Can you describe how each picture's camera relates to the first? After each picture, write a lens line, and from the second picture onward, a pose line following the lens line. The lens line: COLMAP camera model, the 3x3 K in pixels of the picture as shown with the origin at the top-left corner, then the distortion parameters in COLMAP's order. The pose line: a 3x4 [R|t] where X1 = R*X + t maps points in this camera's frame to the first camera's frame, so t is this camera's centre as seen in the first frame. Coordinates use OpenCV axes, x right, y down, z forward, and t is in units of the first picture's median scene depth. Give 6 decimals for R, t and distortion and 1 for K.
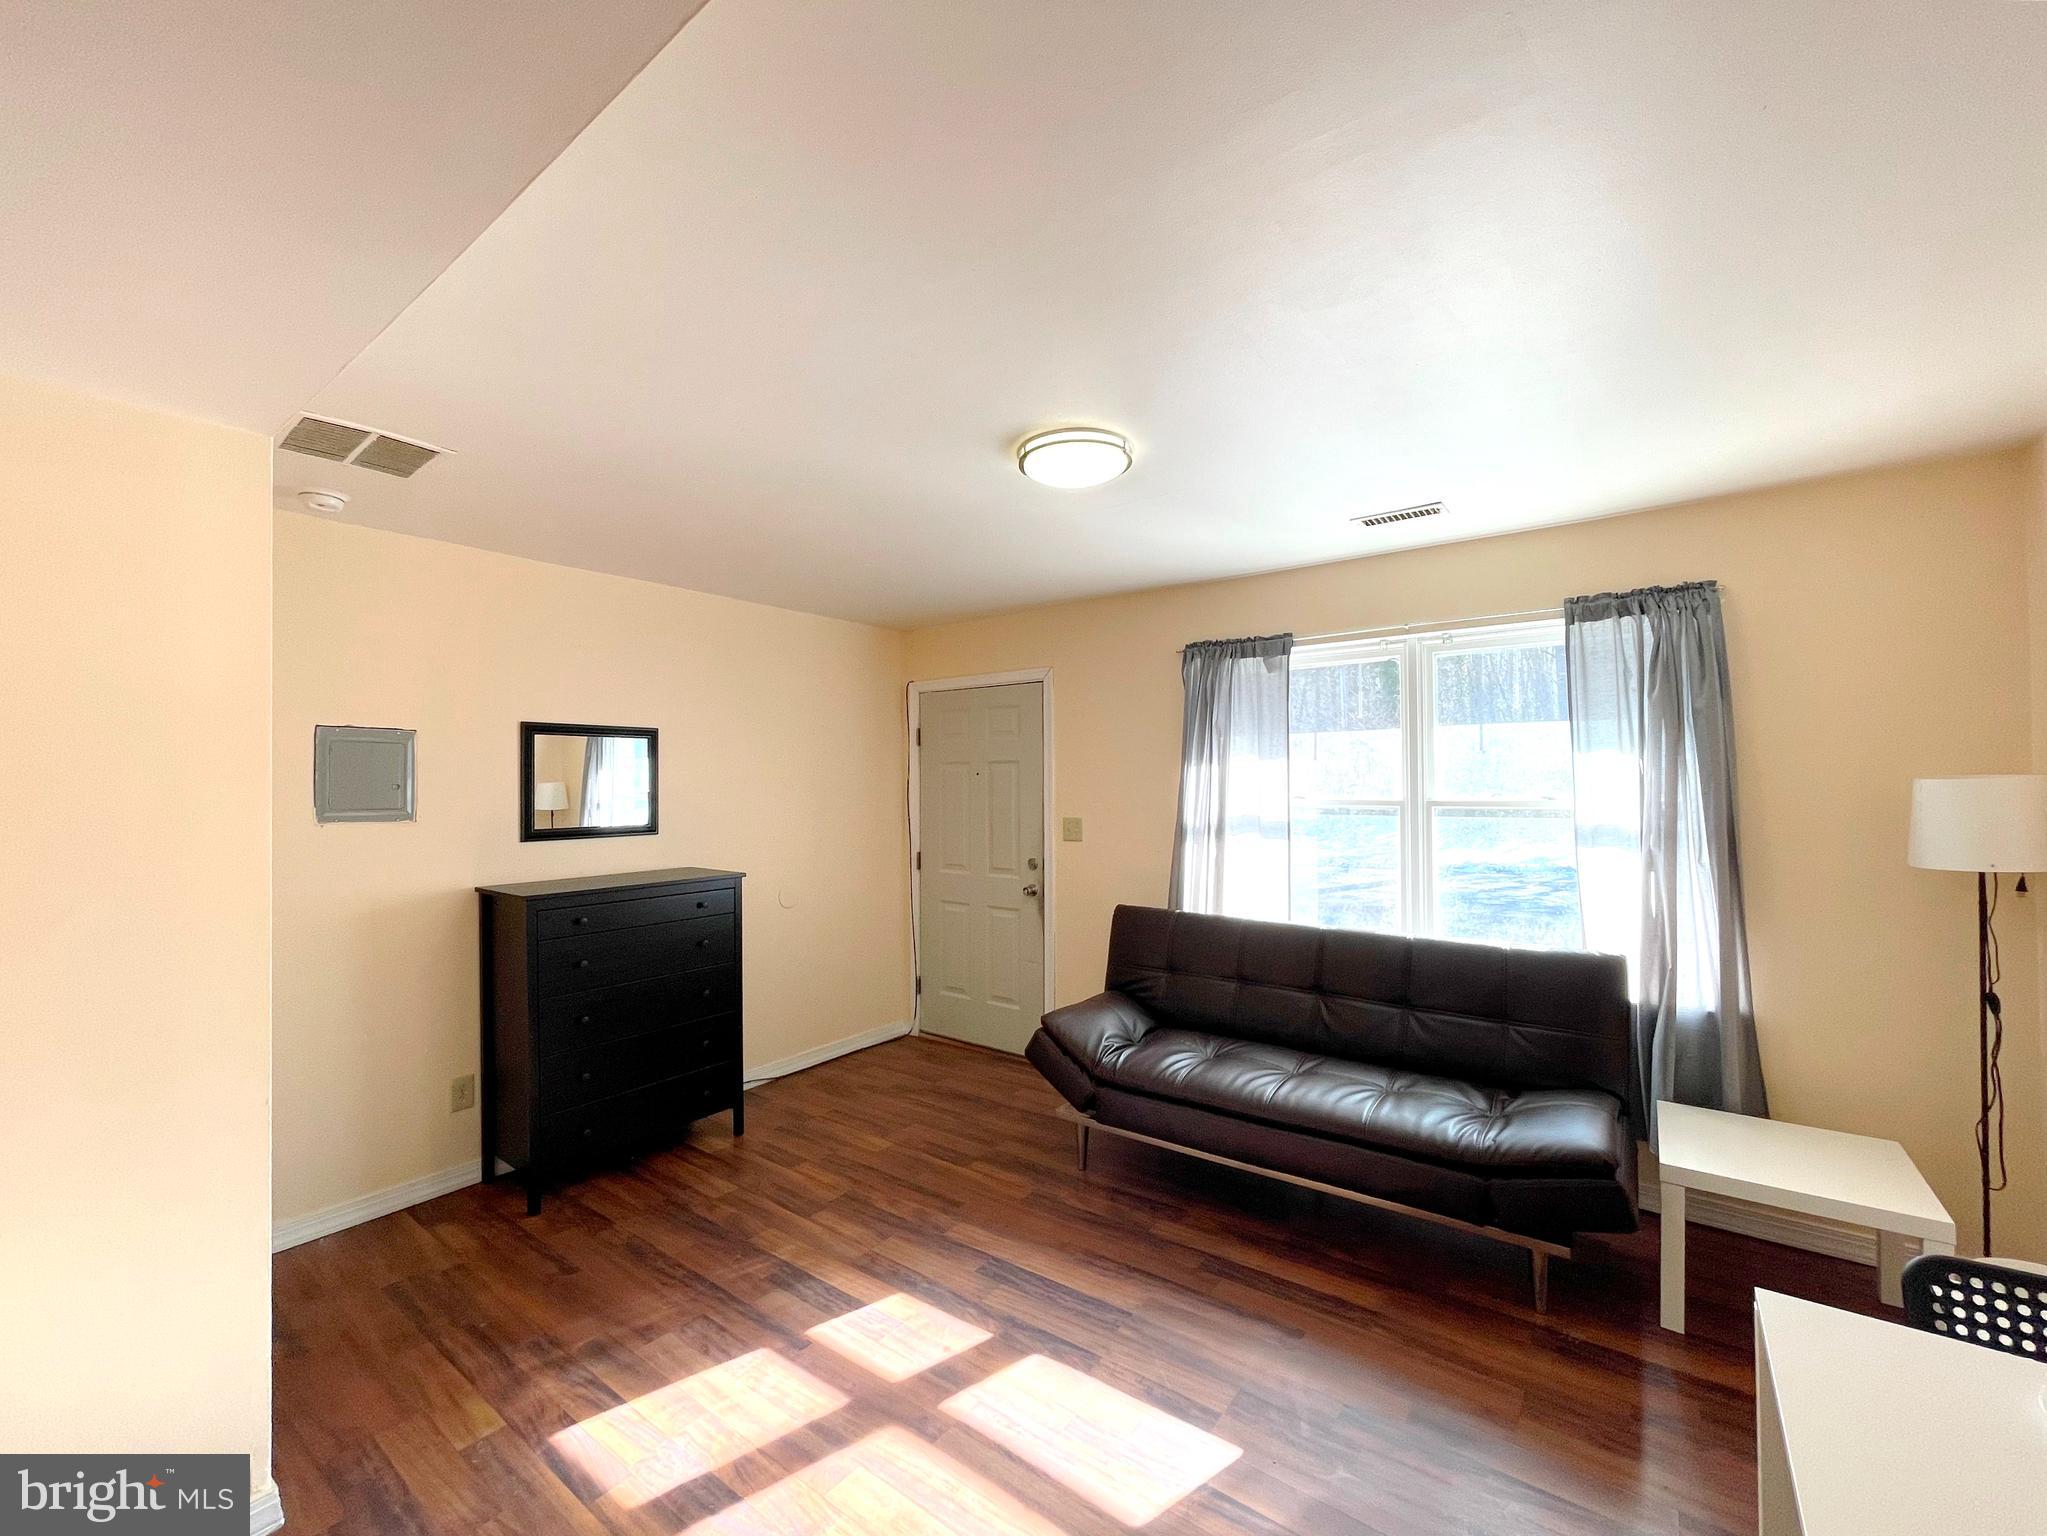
lens RADIAL K [[830.2, 0, 1016.0], [0, 830.2, 767.6], [0, 0, 1]] dist [-0.000907, -0.000179]
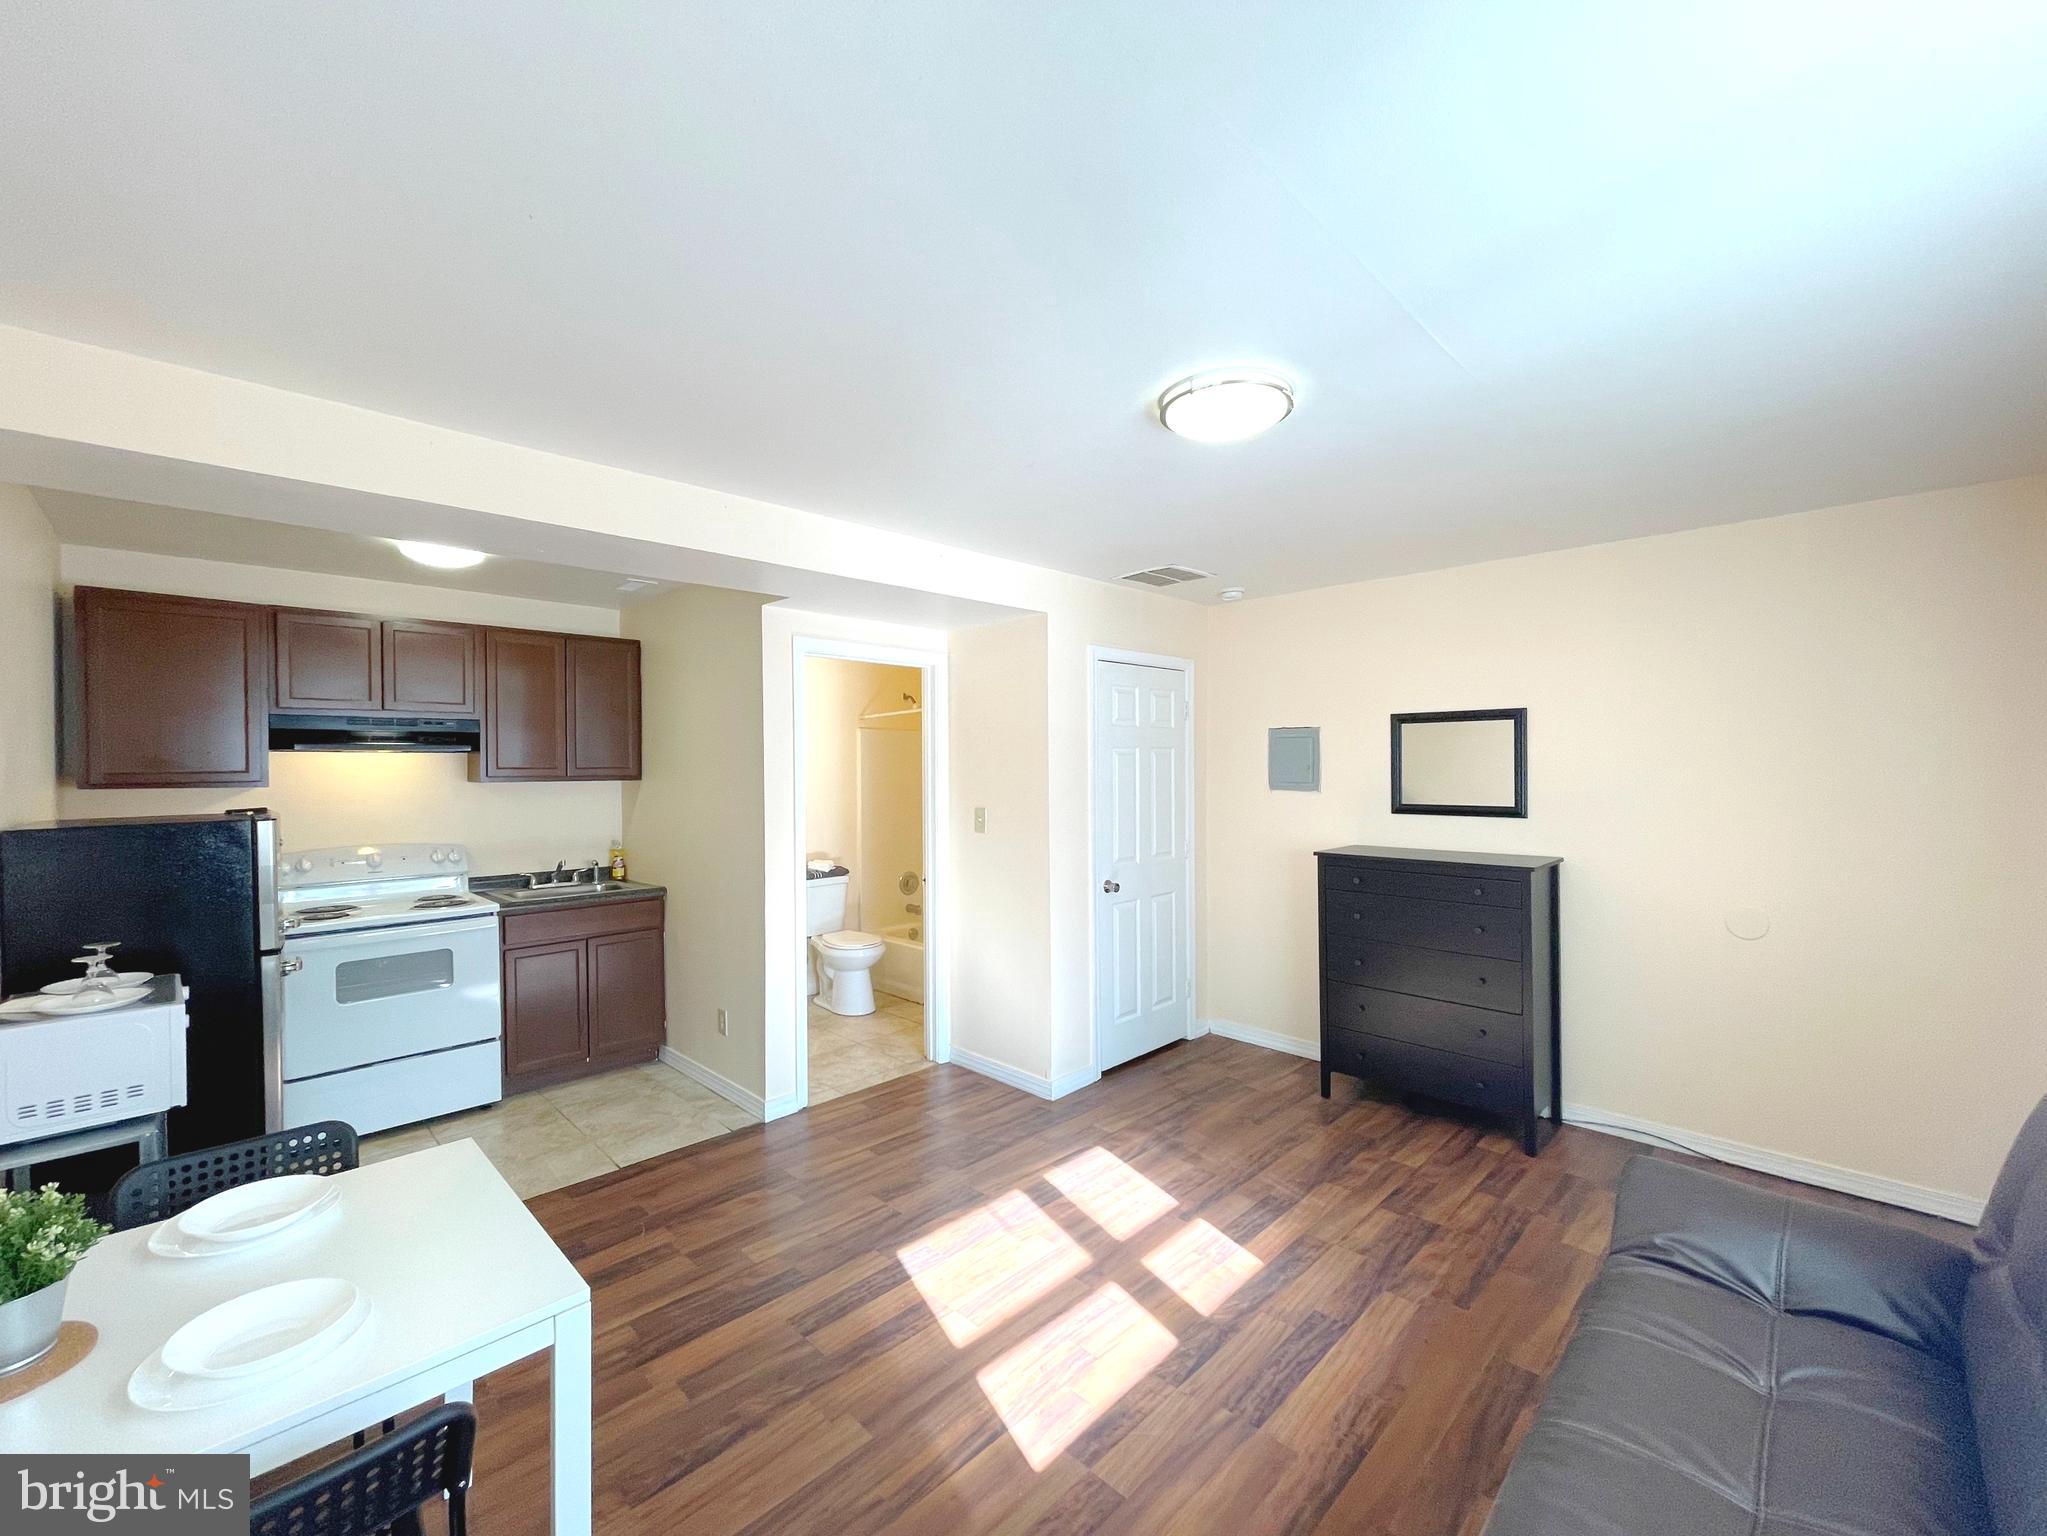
lens RADIAL K [[838.3, 0, 1019.9], [0, 838.3, 770.8], [0, 0, 1]] dist [-0.001919, 0.000149]
pose [[-0.130954, 0.014251, -0.991286, 0.844215], [0.027428, 0.999566, 0.010747, -0.000204], [0.991009, -0.025782, -0.131288, 0.774101]]
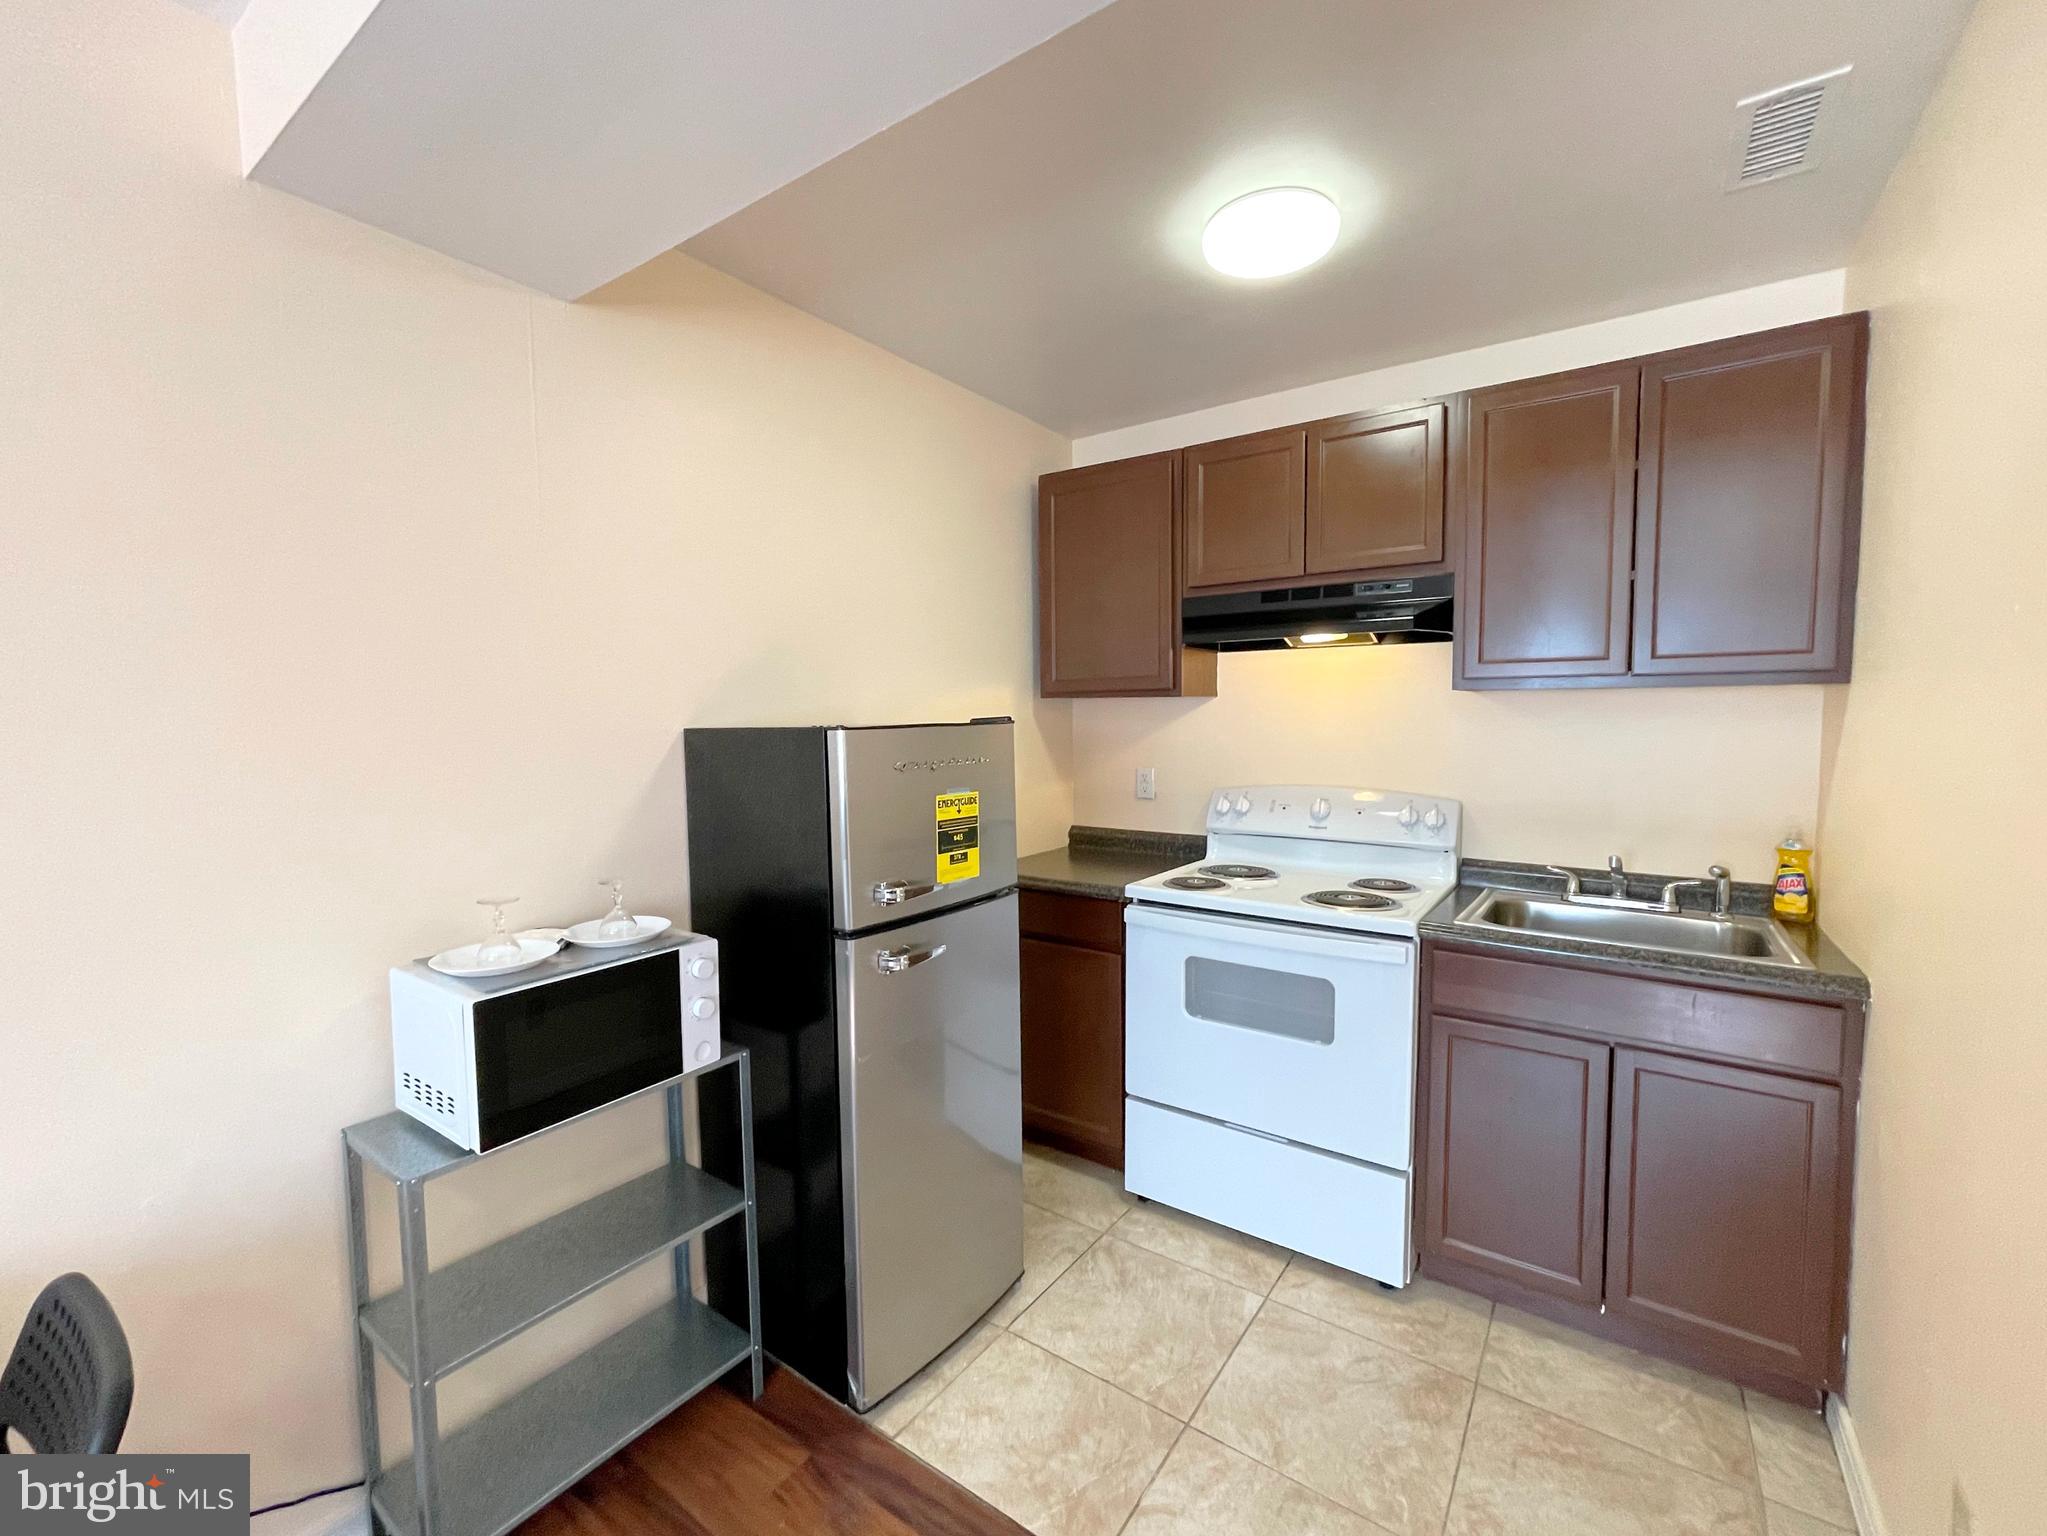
lens RADIAL K [[838.3, 0, 1019.9], [0, 838.3, 770.8], [0, 0, 1]] dist [-0.001919, 0.000149]
pose [[-0.999405, 0.020072, -0.028061, -0.056842], [0.018750, 0.998738, 0.046588, 0.042718], [0.028960, 0.046034, -0.998520, 0.429915]]
